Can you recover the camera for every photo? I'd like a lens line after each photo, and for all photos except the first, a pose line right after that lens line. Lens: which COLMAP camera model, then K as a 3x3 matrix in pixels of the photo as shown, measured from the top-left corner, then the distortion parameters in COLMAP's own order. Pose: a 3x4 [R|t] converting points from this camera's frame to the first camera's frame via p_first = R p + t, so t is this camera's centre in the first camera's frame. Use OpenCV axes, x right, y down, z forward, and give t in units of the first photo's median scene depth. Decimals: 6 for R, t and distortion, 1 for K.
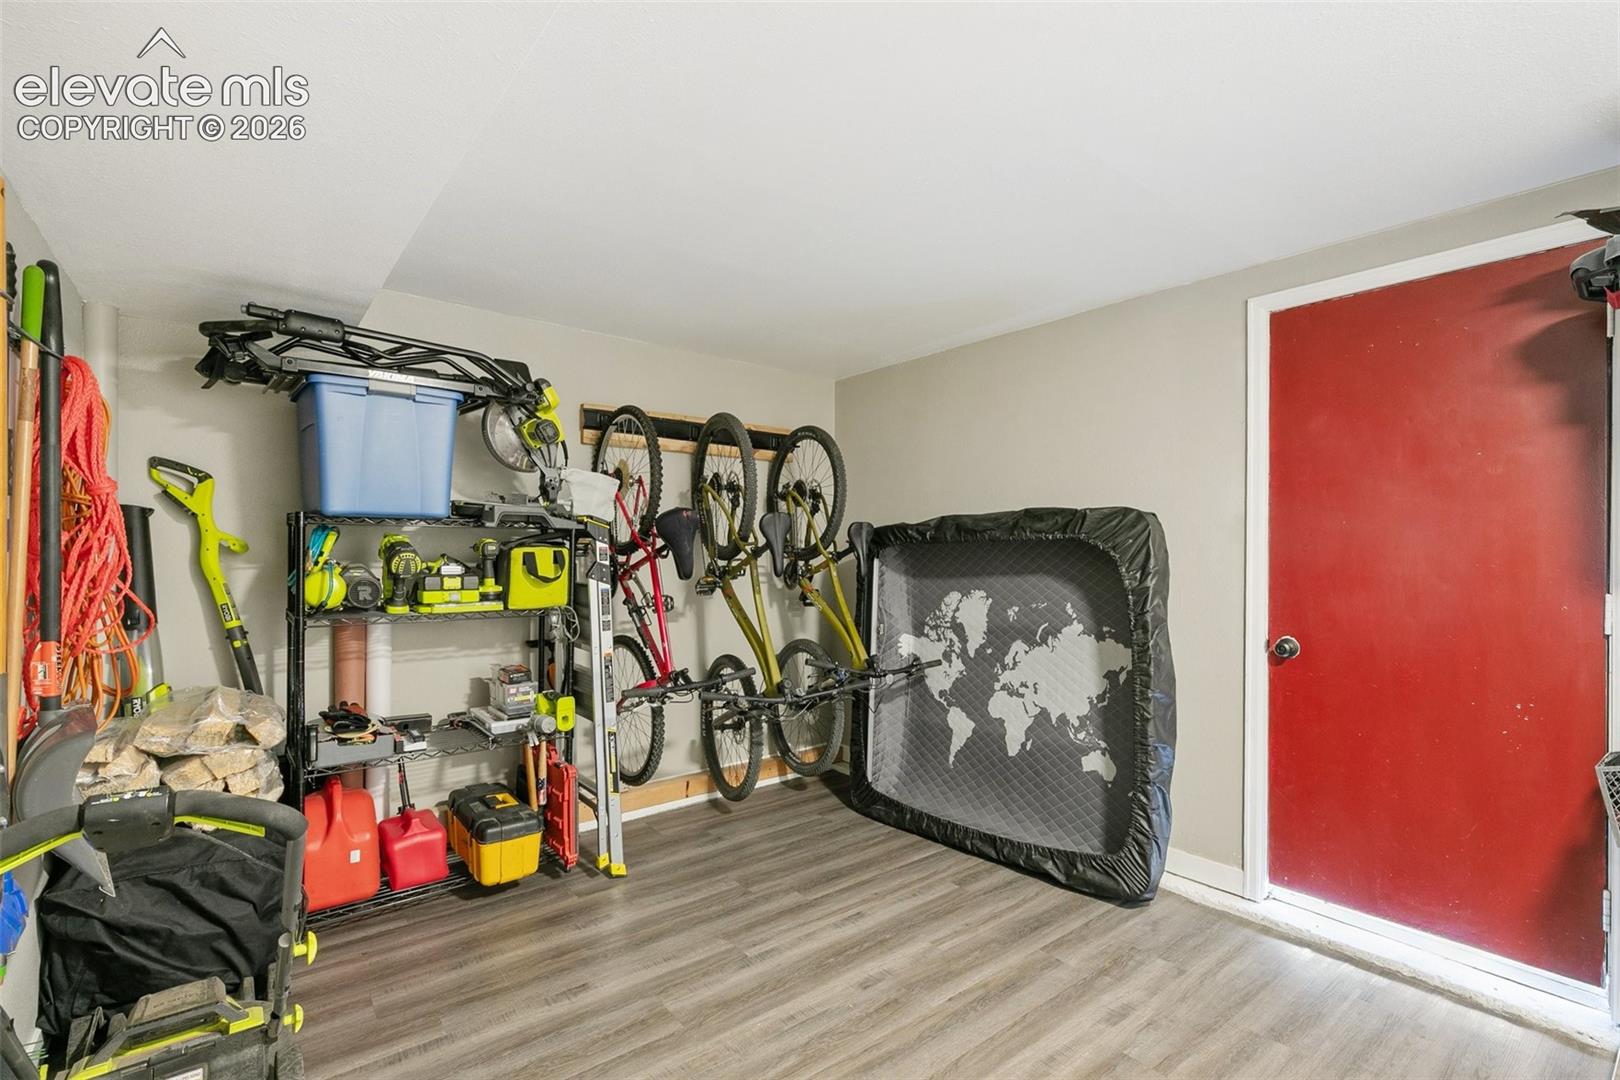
lens RADIAL K [[730.2, 0, 805.9], [0, 730.2, 562.2], [0, 0, 1]] dist [0.005025, -0.000299]
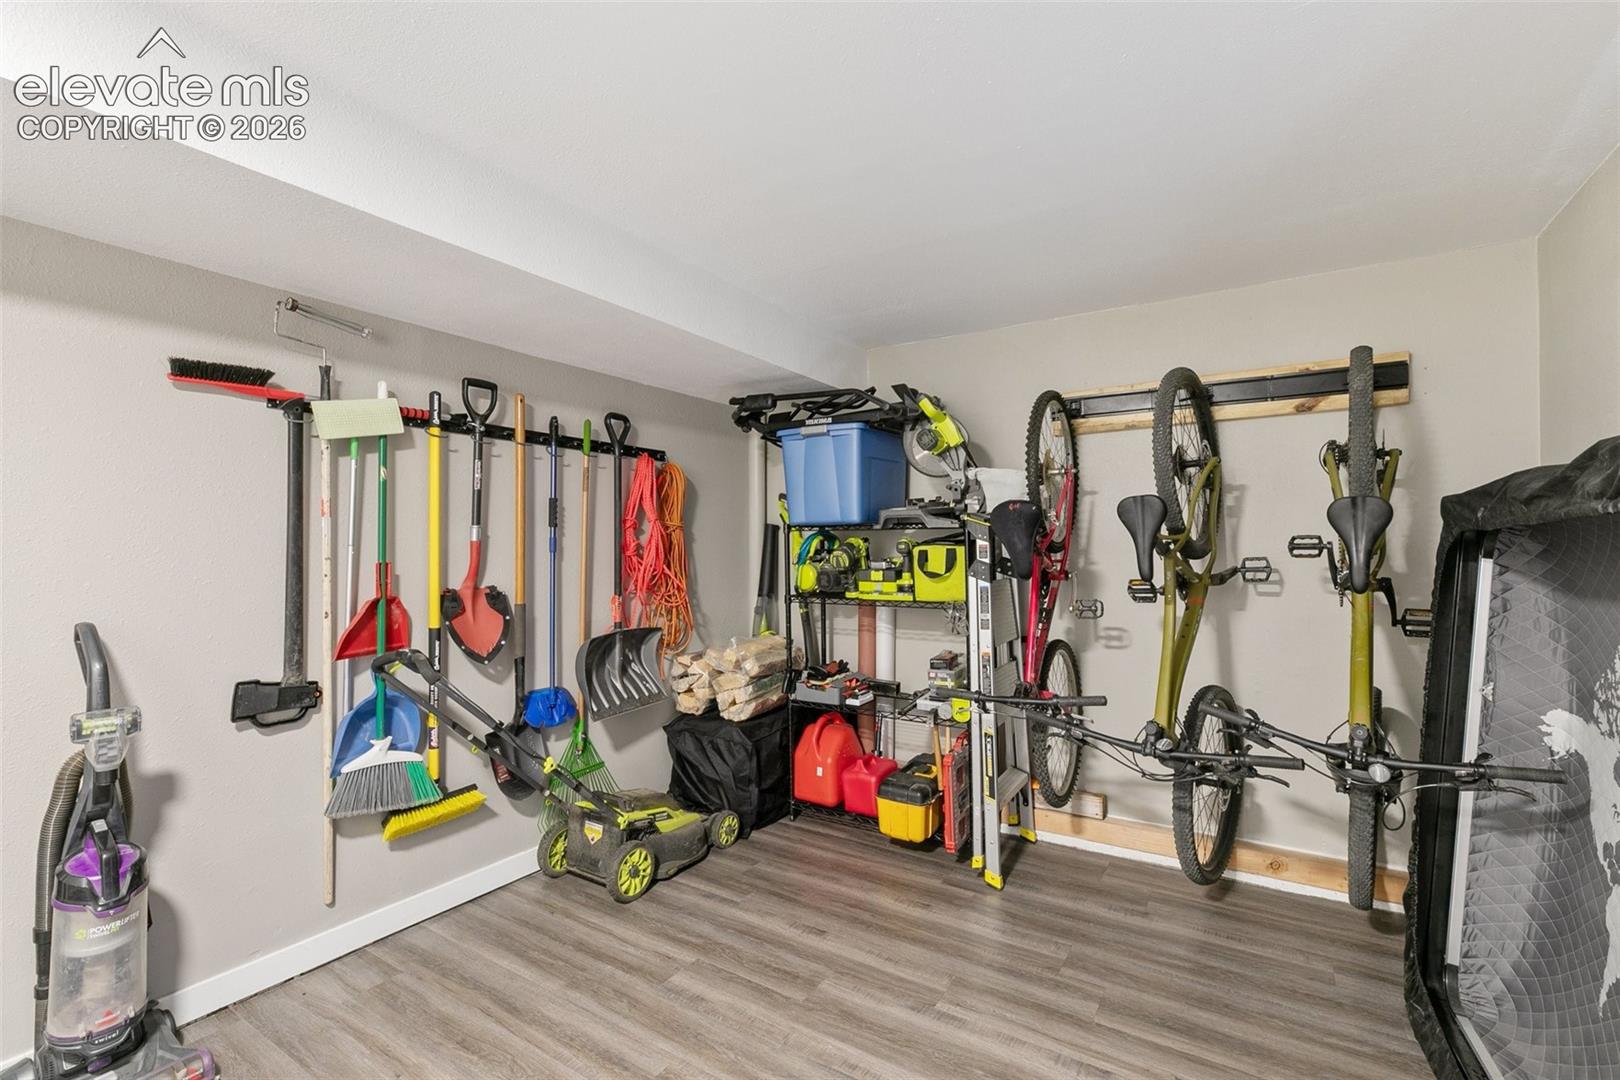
lens RADIAL K [[719.2, 0, 805.8], [0, 719.2, 541.7], [0, 0, 1]] dist [0.004082, -0.000269]
pose [[0.325451, -0.013946, -0.945456, 0.595346], [-0.007148, 0.999826, -0.017208, -0.006379], [0.945532, 0.012359, 0.325295, 0.476140]]
